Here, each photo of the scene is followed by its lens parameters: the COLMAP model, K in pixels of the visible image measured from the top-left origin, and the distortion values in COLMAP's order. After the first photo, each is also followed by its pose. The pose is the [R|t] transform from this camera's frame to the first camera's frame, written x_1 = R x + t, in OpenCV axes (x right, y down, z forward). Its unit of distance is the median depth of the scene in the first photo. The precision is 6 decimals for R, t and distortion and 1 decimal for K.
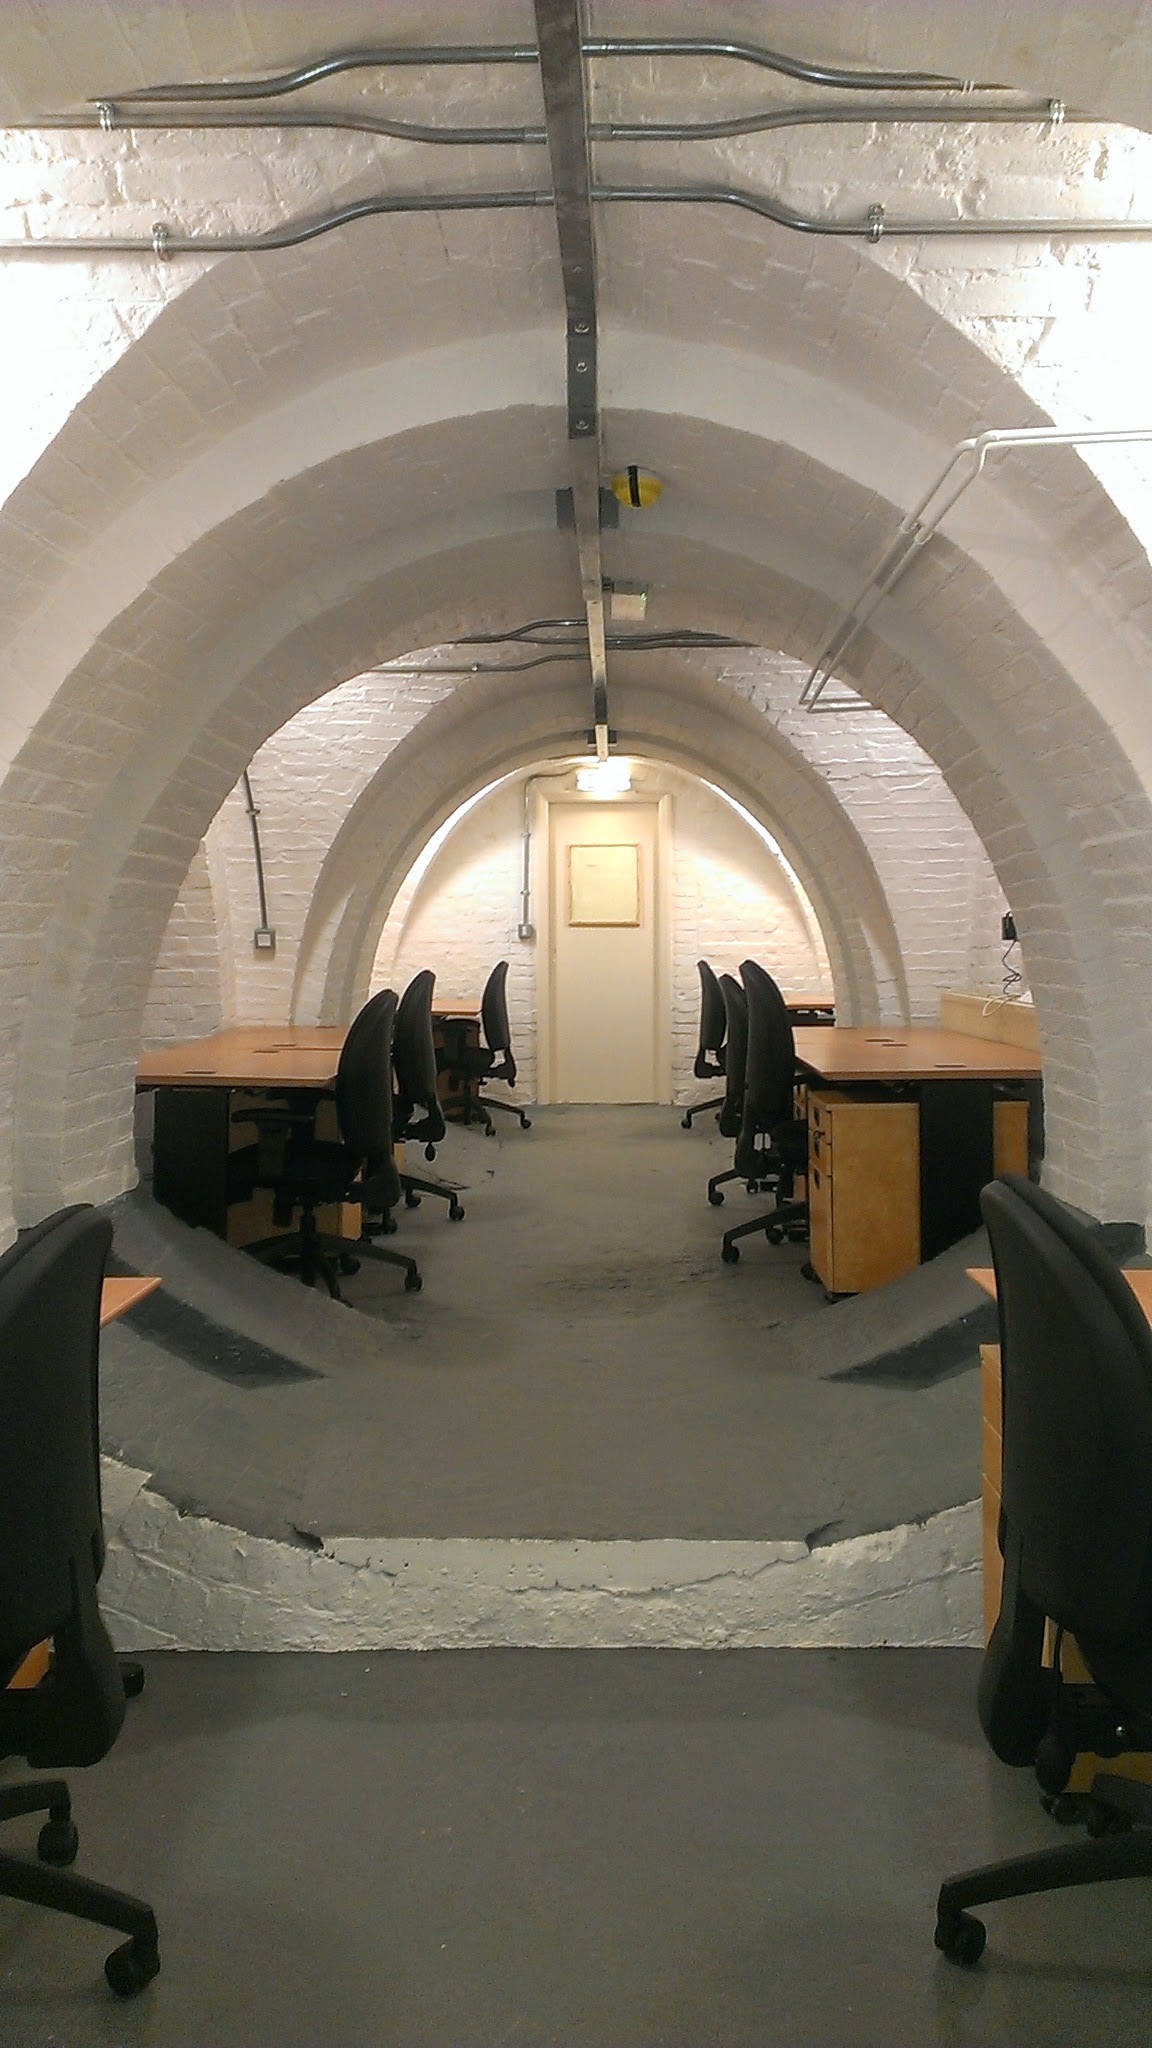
lens RADIAL K [[1582.3, 0, 588.6], [0, 1582.3, 990.0], [0, 0, 1]] dist [0.106417, -0.174916]
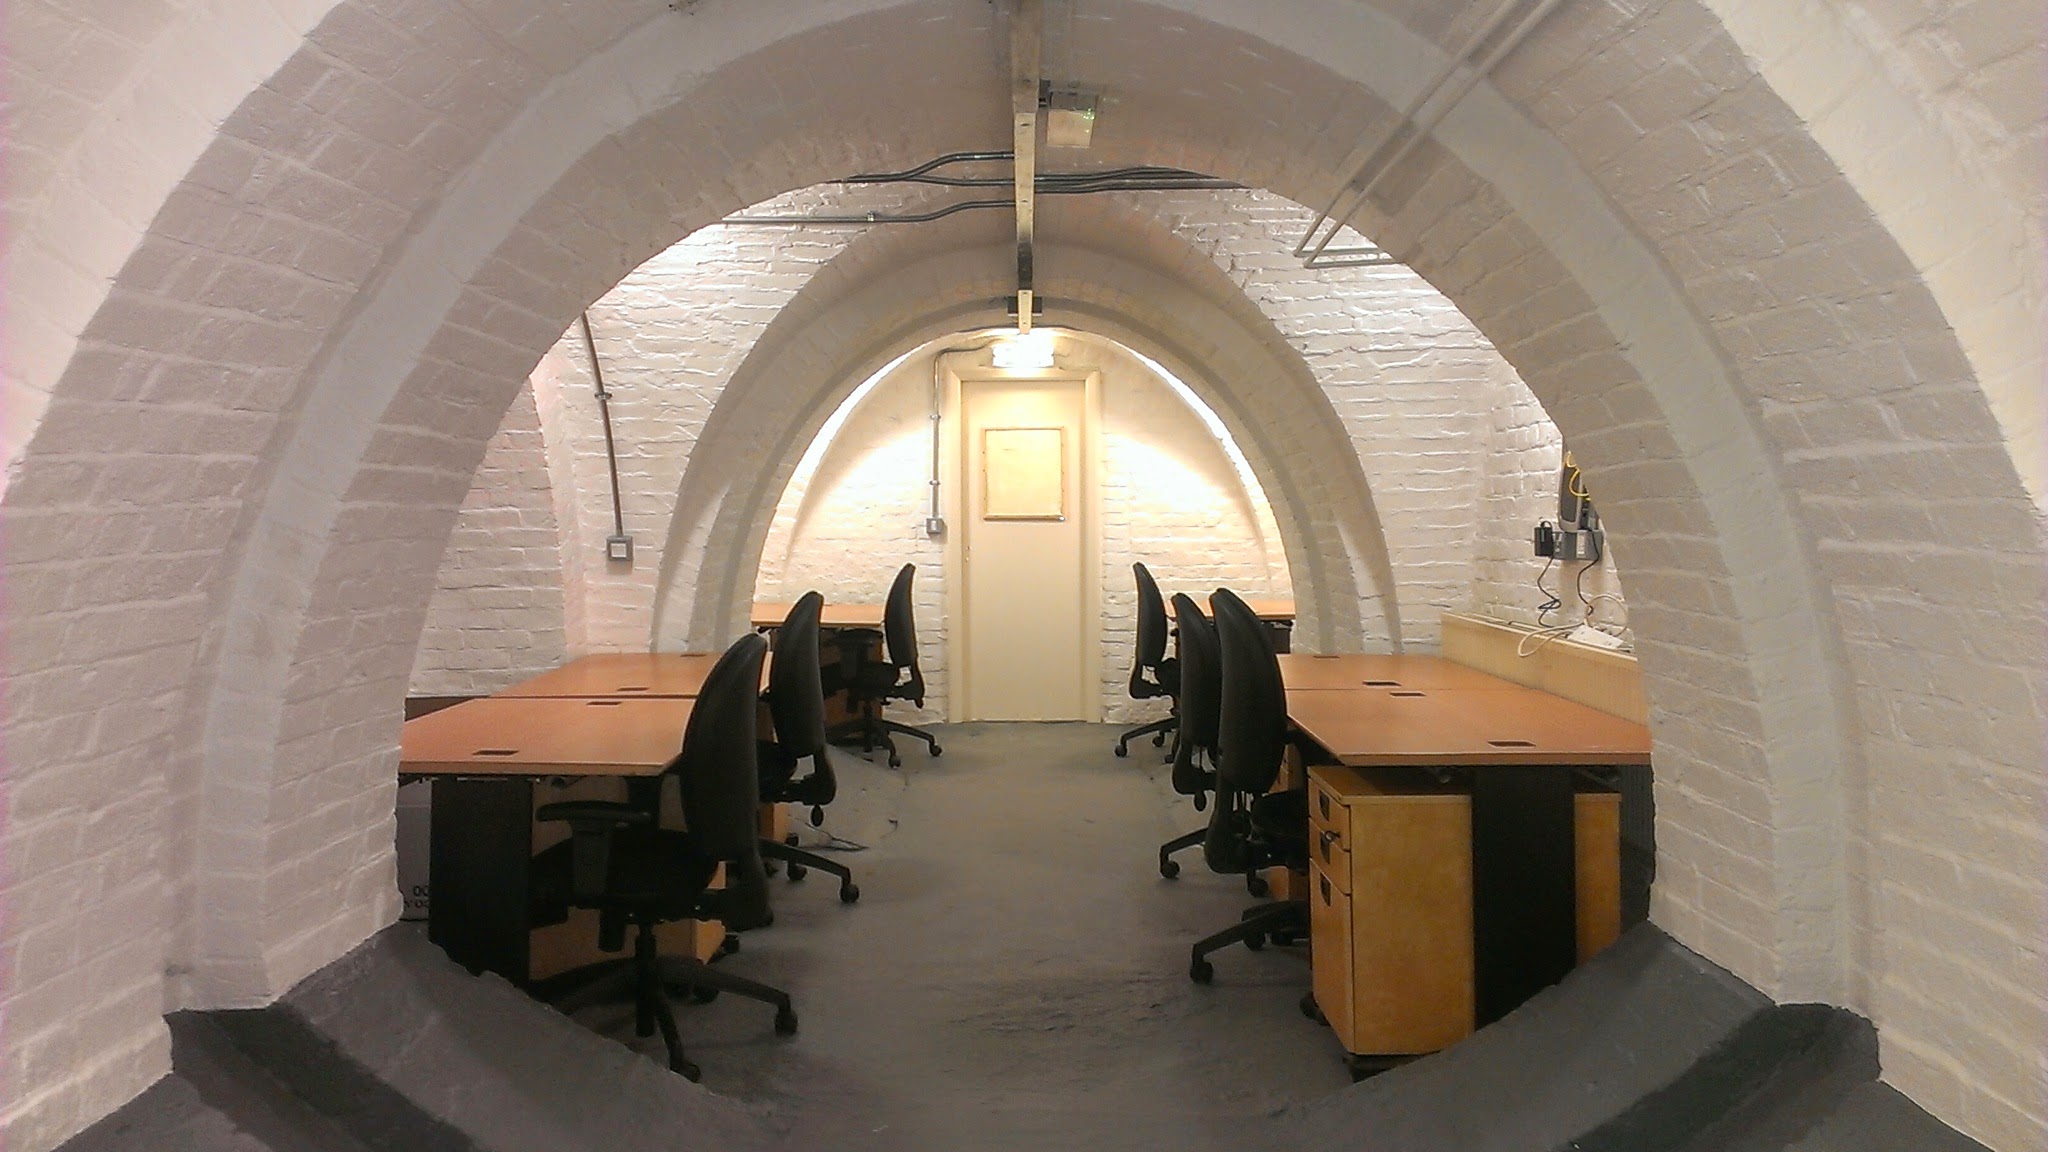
lens RADIAL K [[1582.3, 0, 987.7], [0, 1582.3, 545.4], [0, 0, 1]] dist [0.106417, -0.174916]
pose [[0.999975, -0.001889, -0.006830, -0.009132], [0.001813, 0.999936, -0.011136, -0.034115], [0.006850, 0.011124, 0.999915, 0.242385]]
